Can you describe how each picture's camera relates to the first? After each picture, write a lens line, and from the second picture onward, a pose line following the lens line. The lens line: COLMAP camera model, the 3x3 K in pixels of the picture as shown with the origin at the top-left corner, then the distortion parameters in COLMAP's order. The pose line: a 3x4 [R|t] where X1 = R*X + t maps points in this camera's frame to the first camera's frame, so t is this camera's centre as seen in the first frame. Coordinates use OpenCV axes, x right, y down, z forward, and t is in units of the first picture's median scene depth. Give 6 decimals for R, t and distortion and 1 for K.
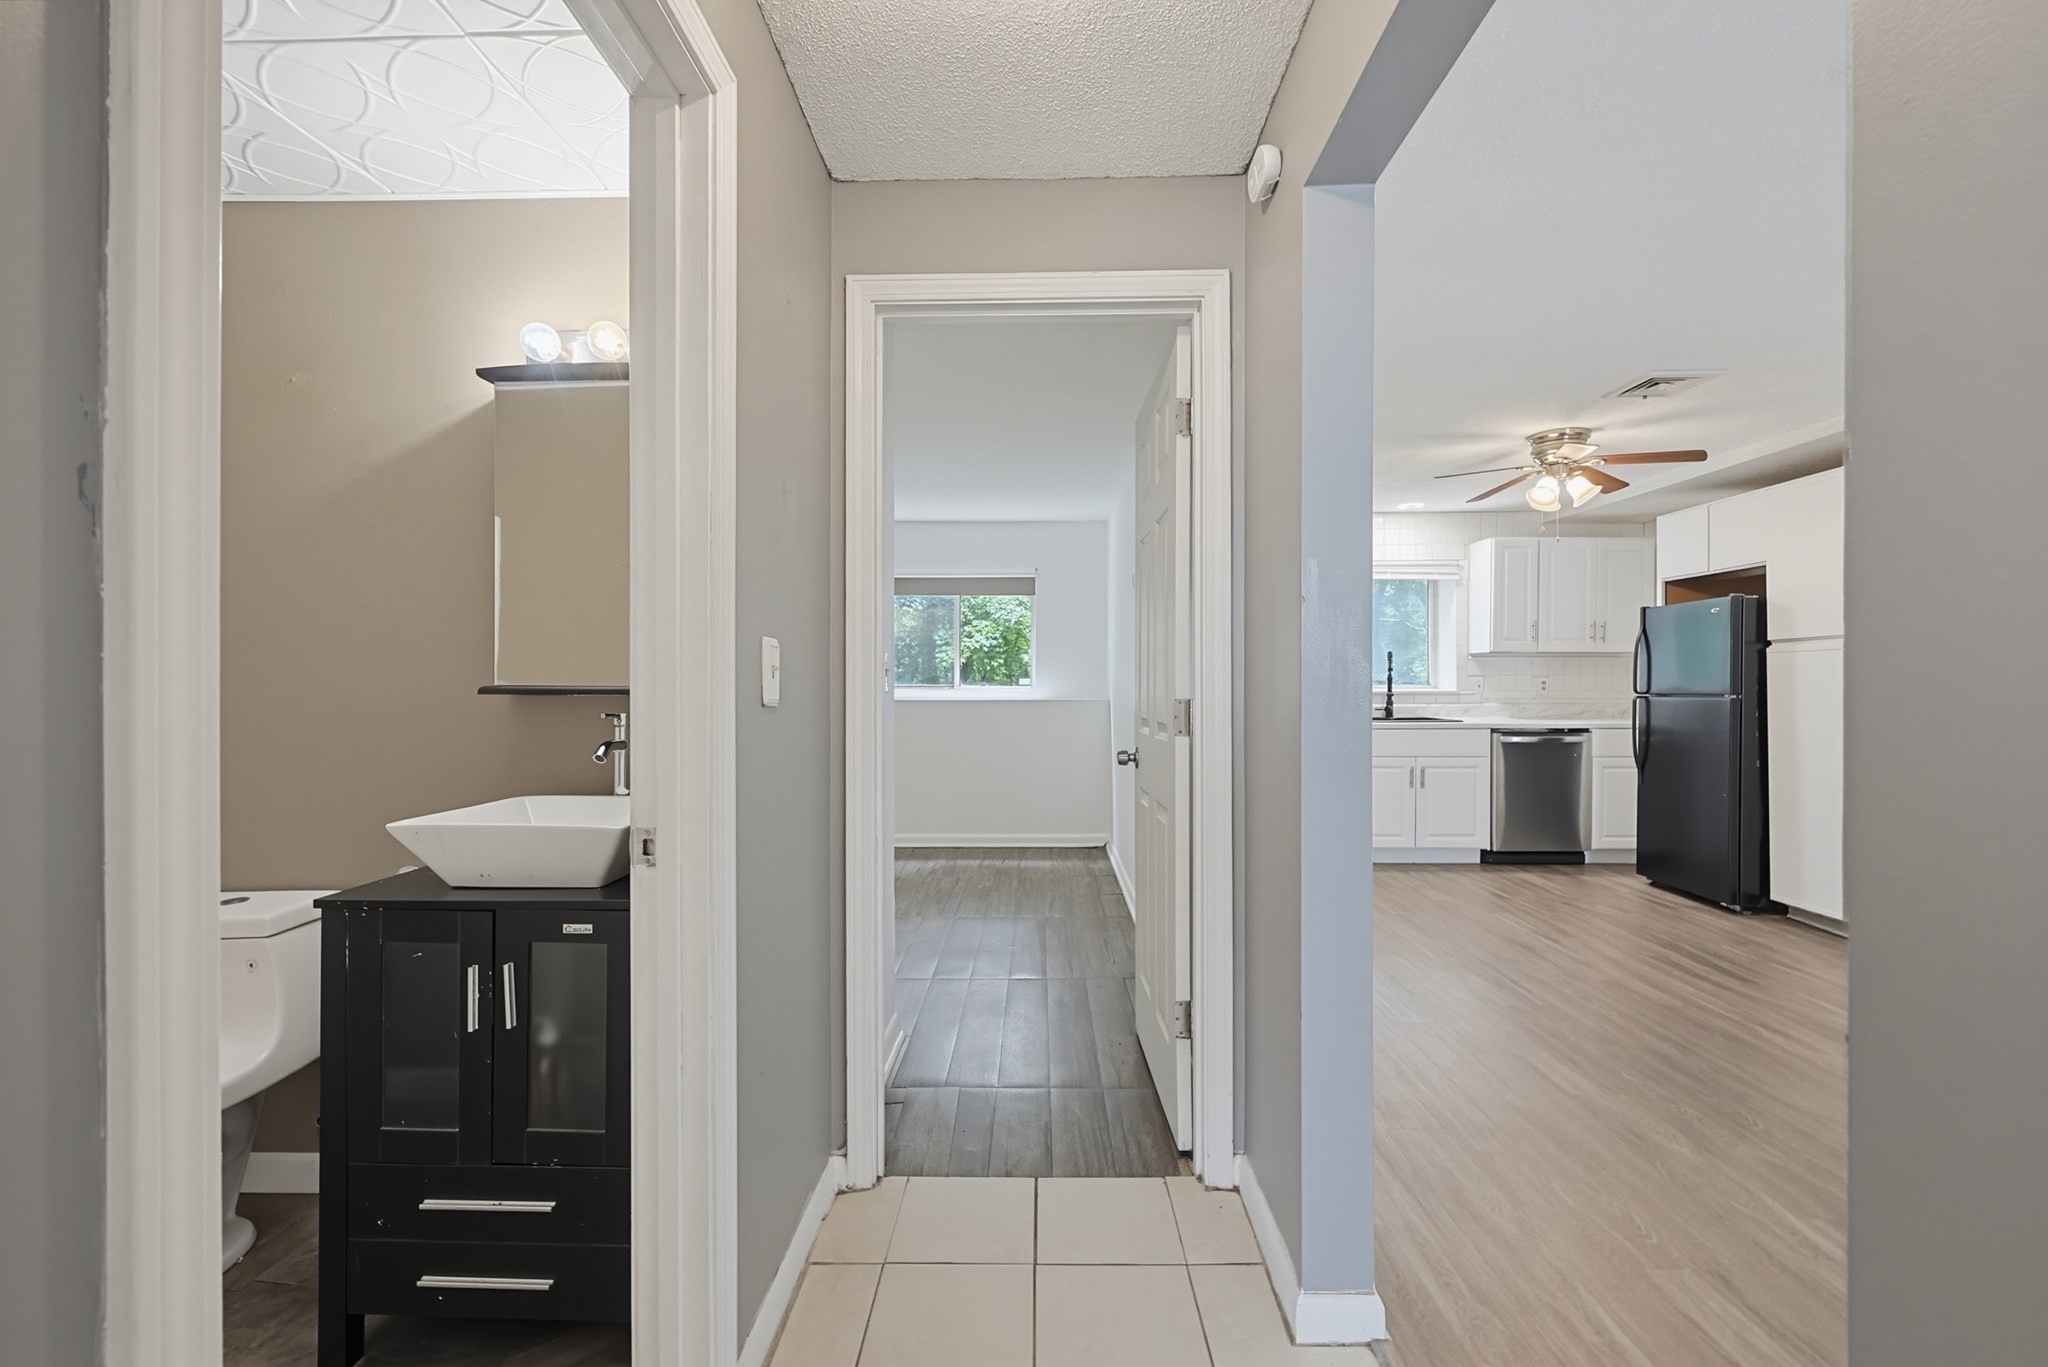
lens RADIAL K [[861.2, 0, 1024.0], [0, 861.2, 683.5], [0, 0, 1]] dist [0.000074, -0.000015]
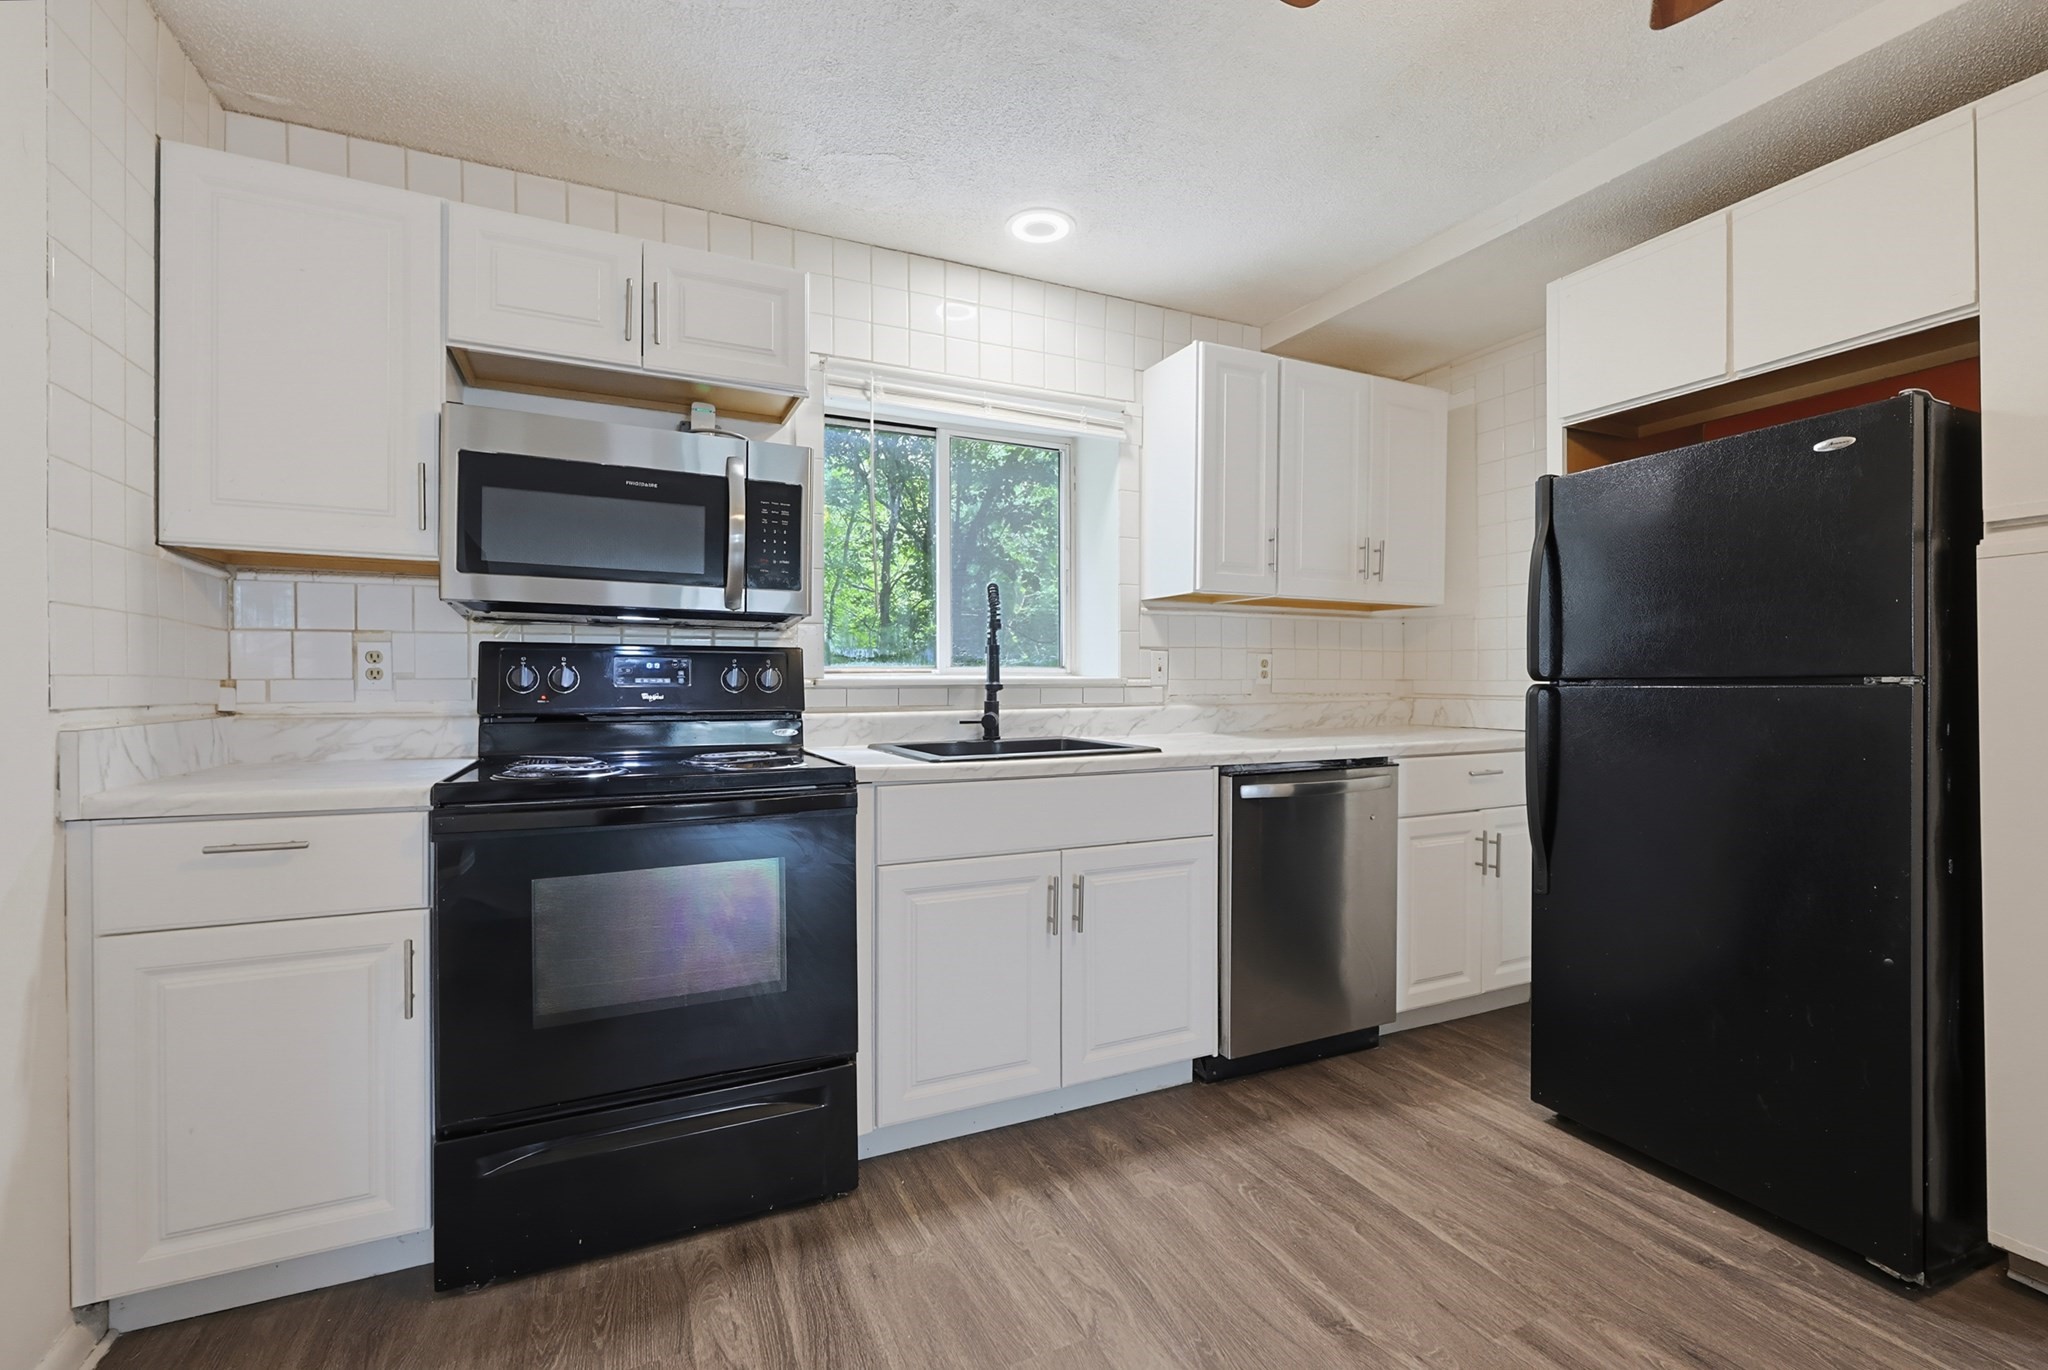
lens RADIAL K [[875.3, 0, 1018.2], [0, 875.3, 681.4], [0, 0, 1]] dist [-0.001160, -0.000010]
pose [[0.895341, 0.001438, 0.445379, 0.266977], [0.000645, 0.999990, -0.004525, 0.013260], [-0.445380, 0.004339, 0.895331, 0.665598]]
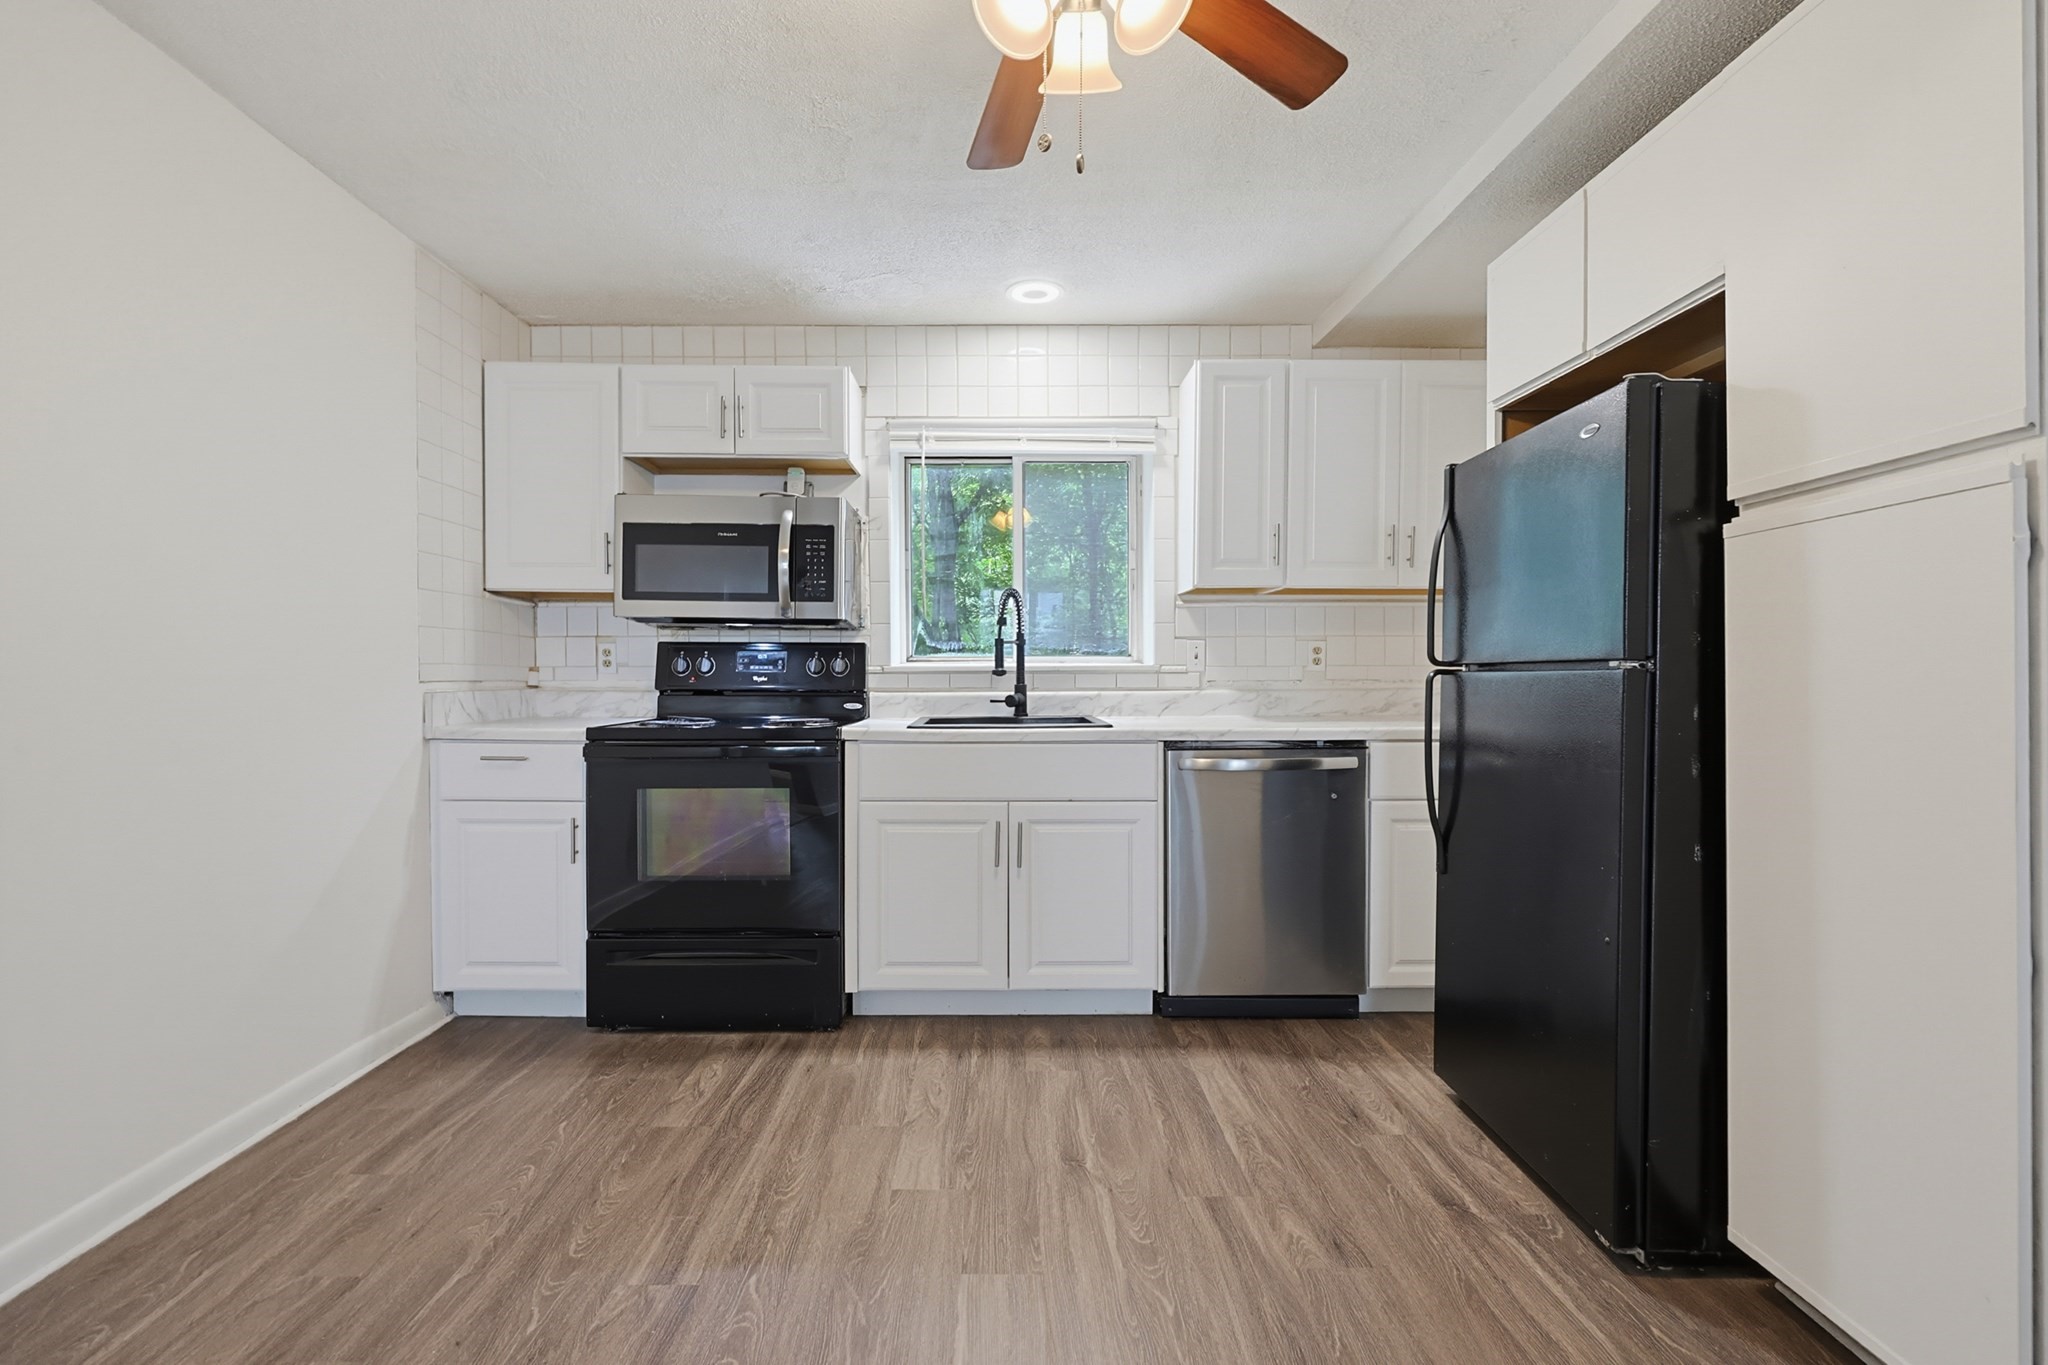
lens RADIAL K [[901.1, 0, 998.7], [0, 901.1, 679.4], [0, 0, 1]] dist [-0.003726, -0.000223]
pose [[0.999571, 0.001233, 0.029275, 0.436149], [-0.001379, 0.999987, 0.004954, 0.015779], [-0.029269, -0.004993, 0.999559, 0.503568]]
